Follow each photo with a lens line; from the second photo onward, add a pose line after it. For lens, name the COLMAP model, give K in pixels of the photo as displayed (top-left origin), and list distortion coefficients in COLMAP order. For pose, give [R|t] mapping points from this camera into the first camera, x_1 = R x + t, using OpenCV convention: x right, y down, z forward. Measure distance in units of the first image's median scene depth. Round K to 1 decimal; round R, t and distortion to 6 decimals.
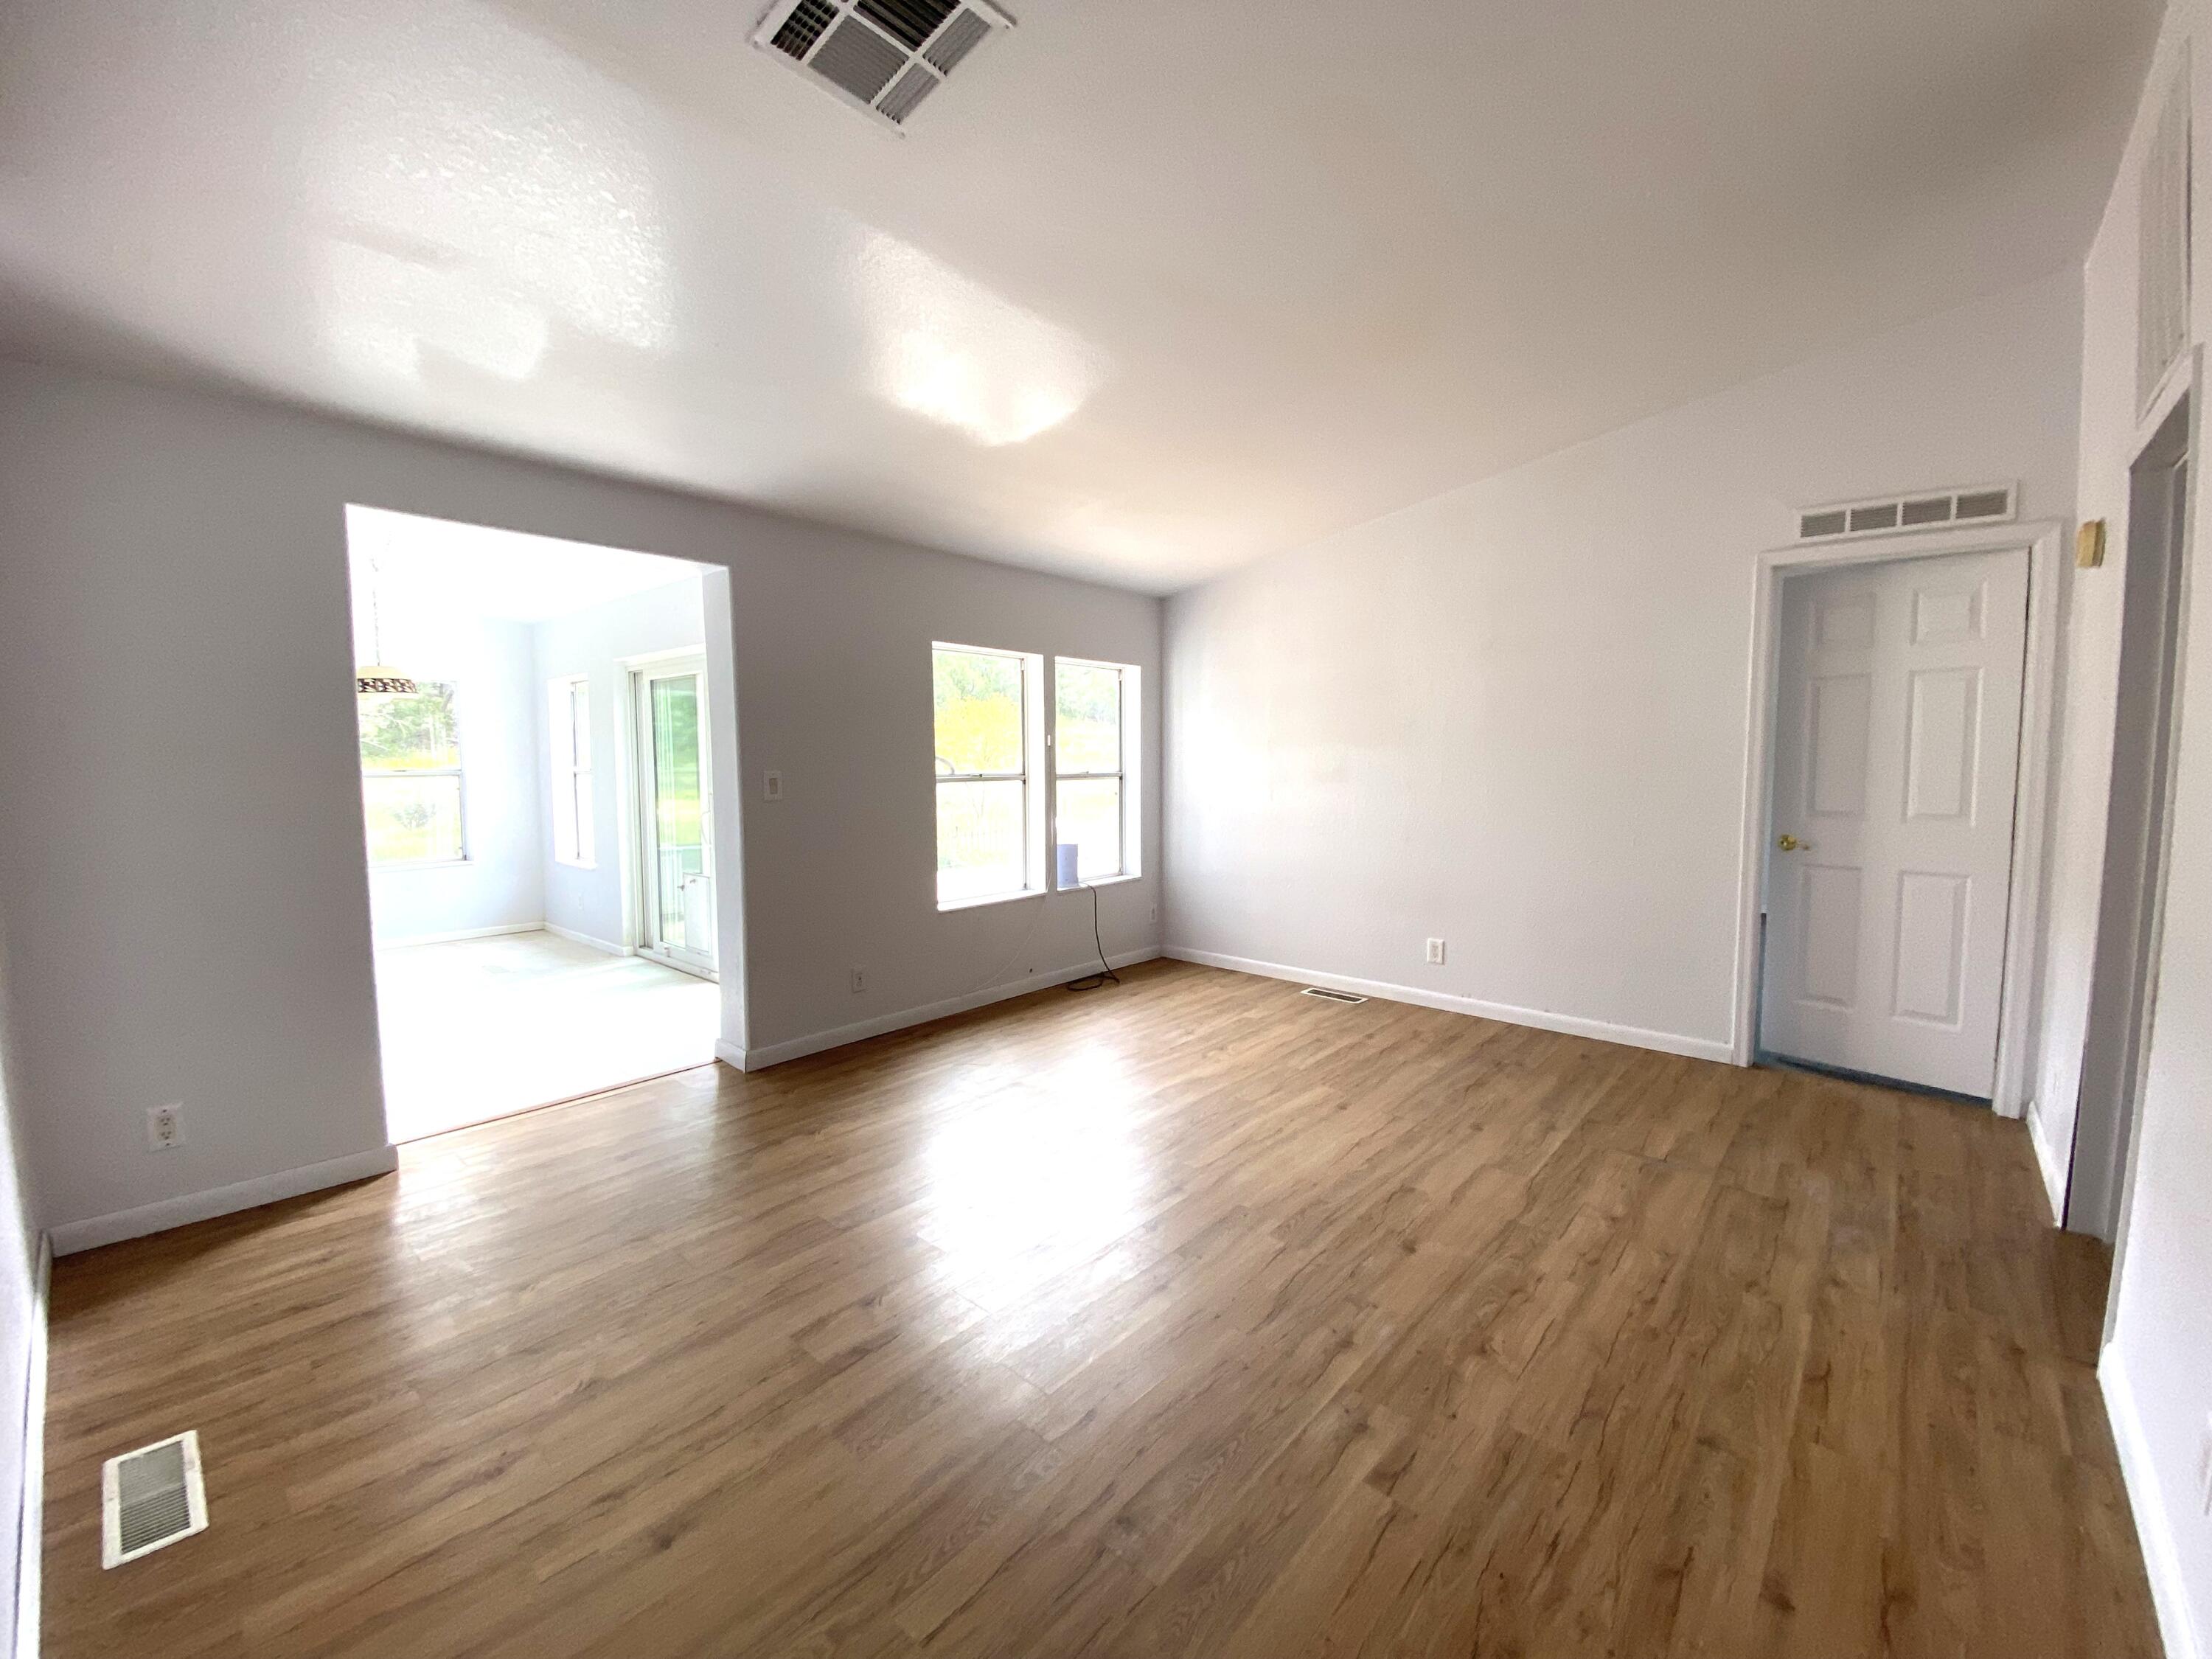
lens RADIAL K [[912.5, 0, 1106.0], [0, 912.5, 829.5], [0, 0, 1]] dist [-0.000215, -0.000023]
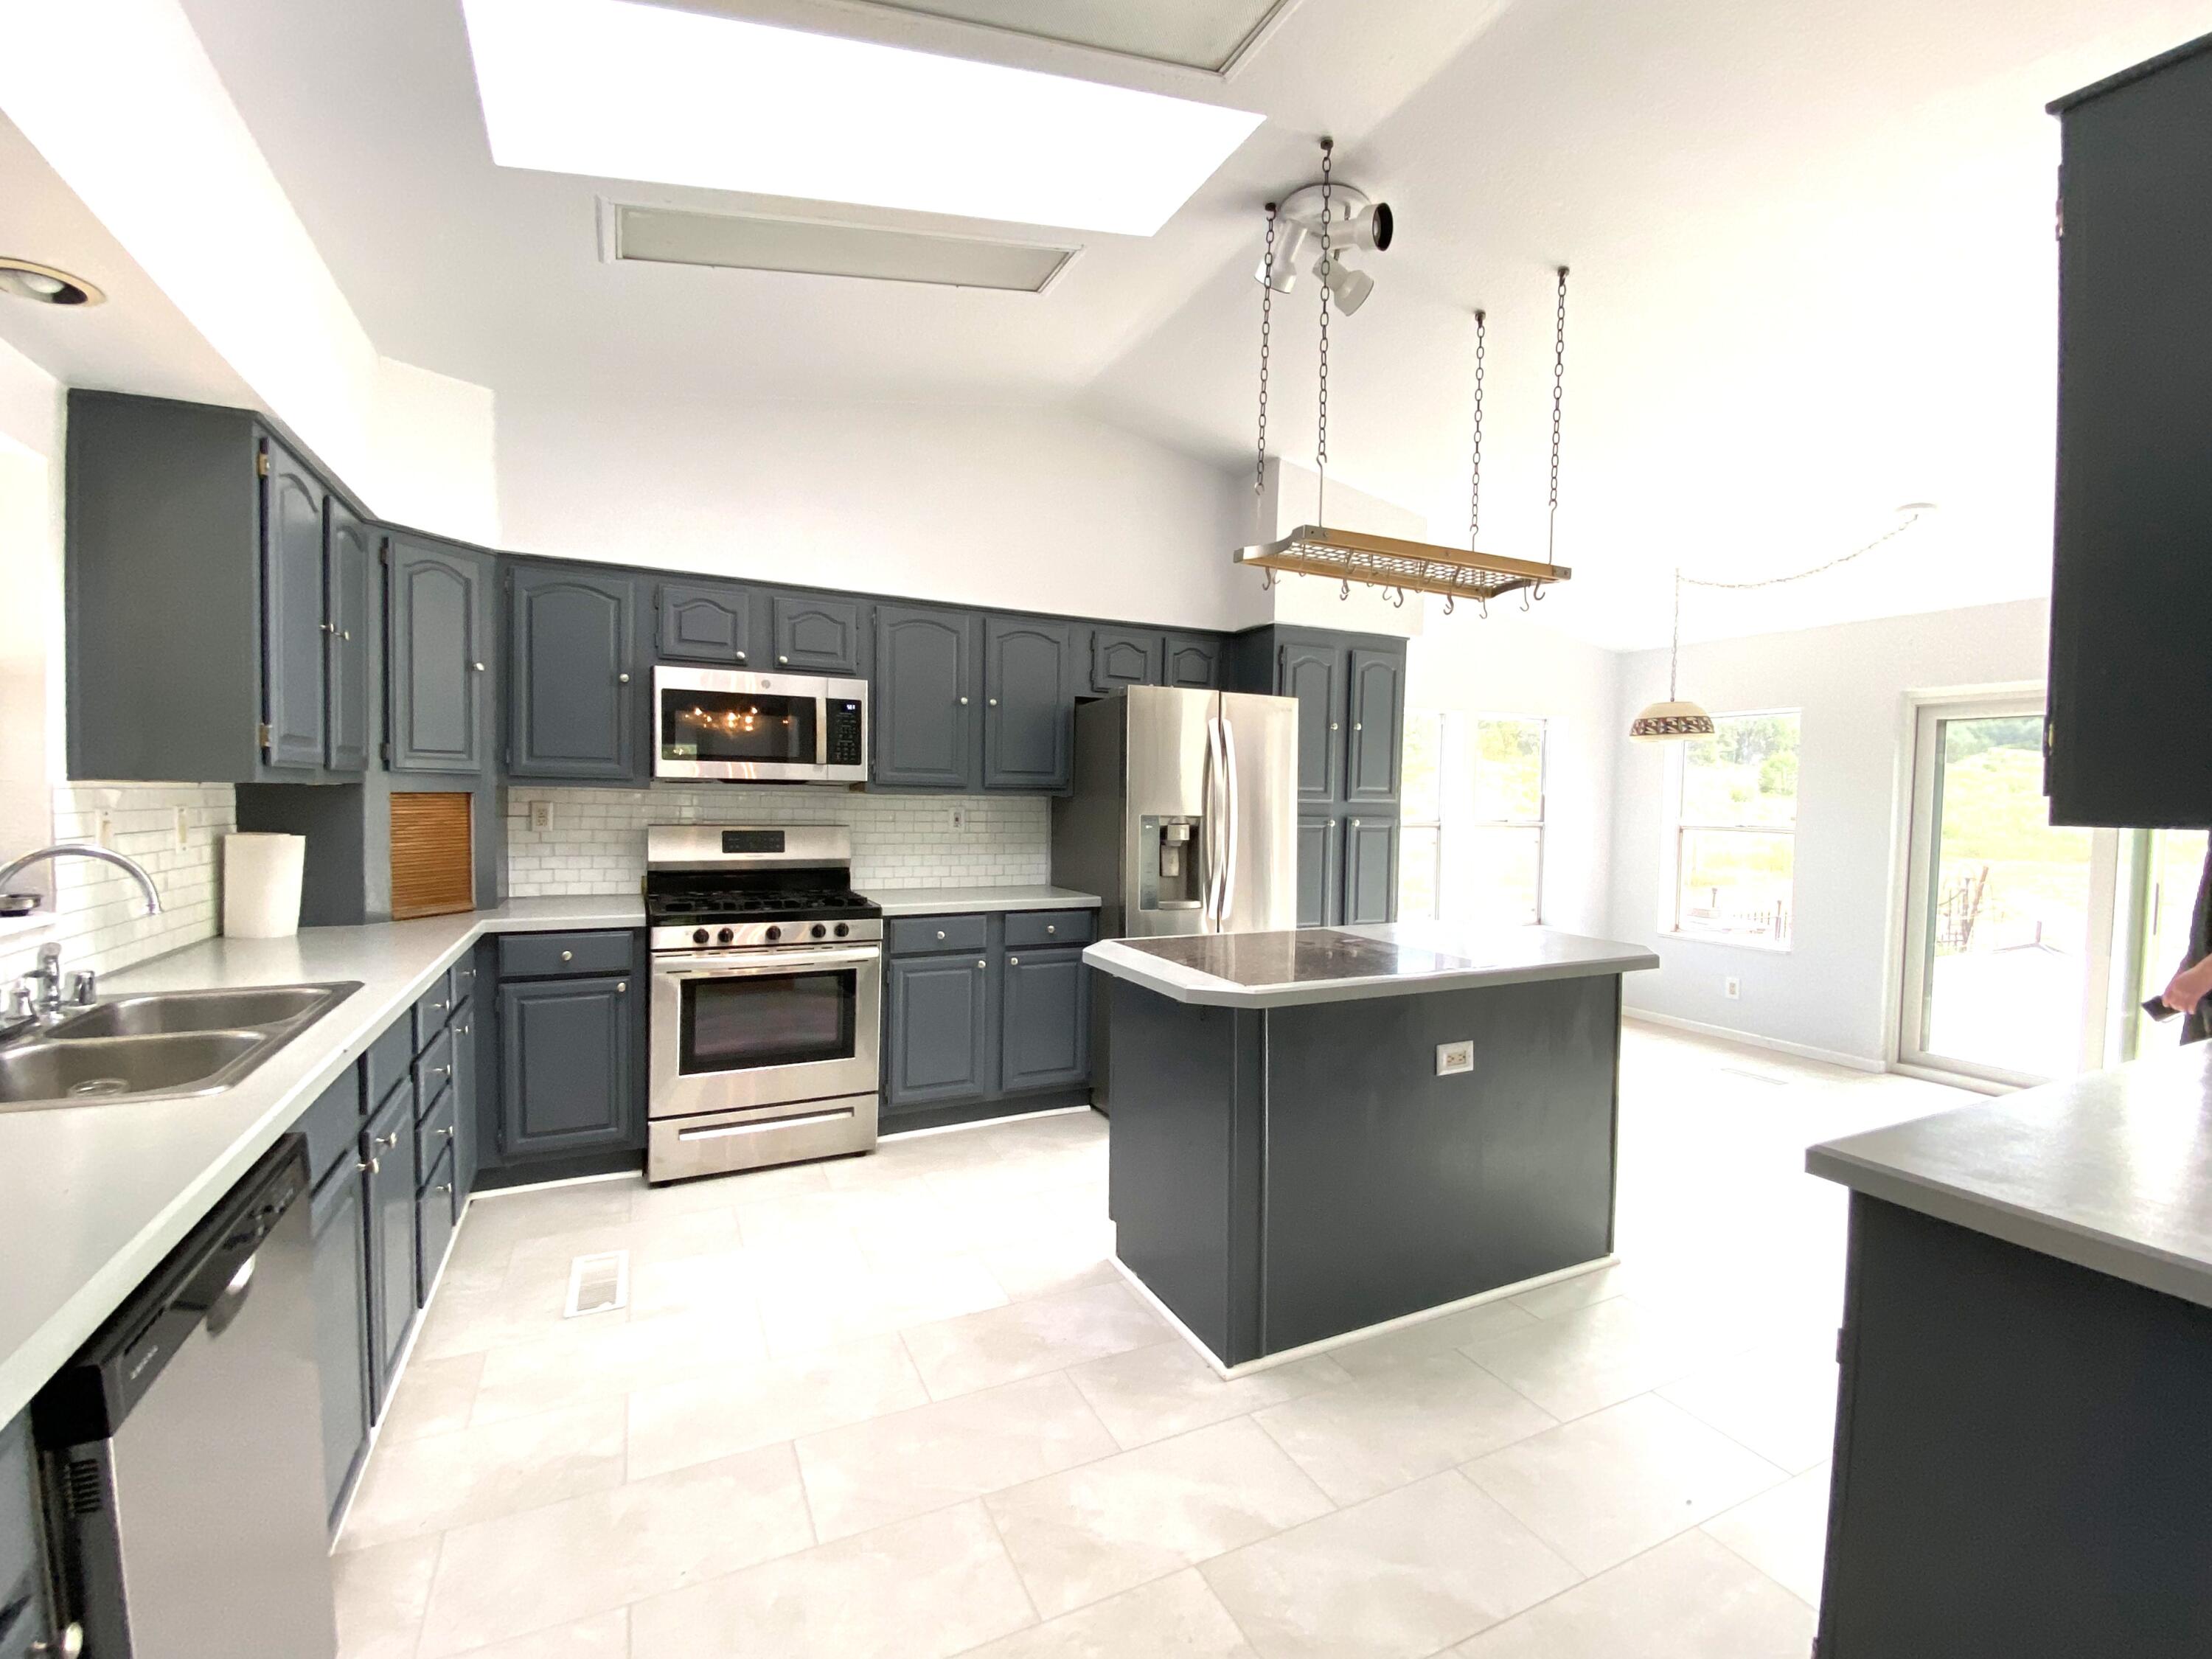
lens RADIAL K [[912.5, 0, 1106.0], [0, 912.5, 829.5], [0, 0, 1]] dist [-0.000215, -0.000023]
pose [[0.931509, 0.035246, -0.362006, -0.861528], [-0.050487, 0.998188, -0.032727, -0.008314], [0.360197, 0.048762, 0.931601, 0.035221]]
